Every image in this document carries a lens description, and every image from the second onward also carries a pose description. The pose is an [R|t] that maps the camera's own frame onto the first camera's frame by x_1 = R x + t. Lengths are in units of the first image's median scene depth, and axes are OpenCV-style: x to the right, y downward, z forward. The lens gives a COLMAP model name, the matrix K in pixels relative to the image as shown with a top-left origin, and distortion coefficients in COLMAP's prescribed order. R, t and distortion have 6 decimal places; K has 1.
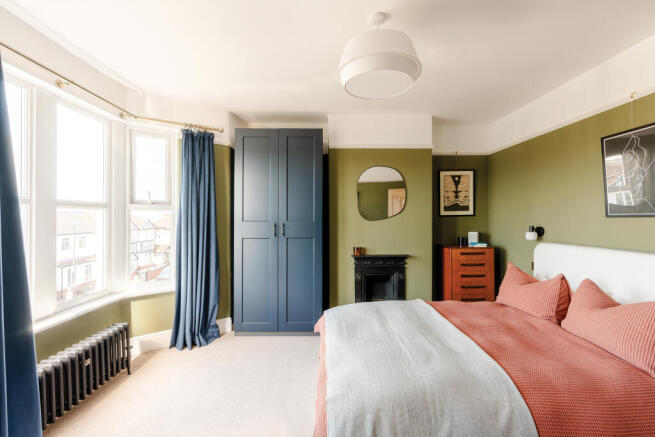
lens RADIAL K [[301.4, 0, 327.5], [0, 301.4, 218.5], [0, 0, 1]] dist [0.001139, 0.000401]
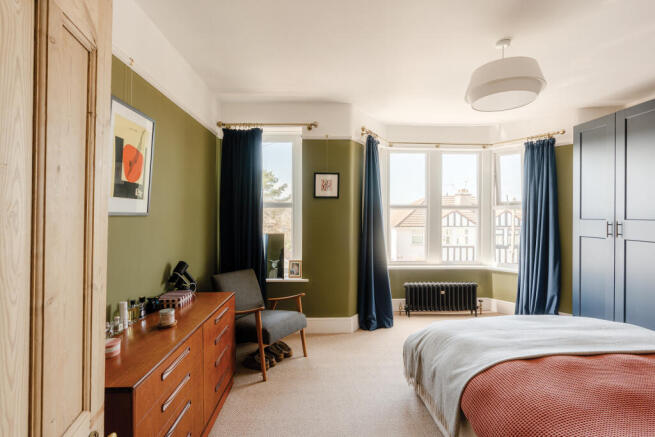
lens RADIAL K [[311.2, 0, 327.5], [0, 311.2, 218.5], [0, 0, 1]] dist [-0.000686, 0.000388]
pose [[0.028271, 0.012478, -0.999522, 0.773253], [-0.006537, 0.999903, 0.012298, 0.001320], [0.999579, 0.006186, 0.028350, 0.163480]]
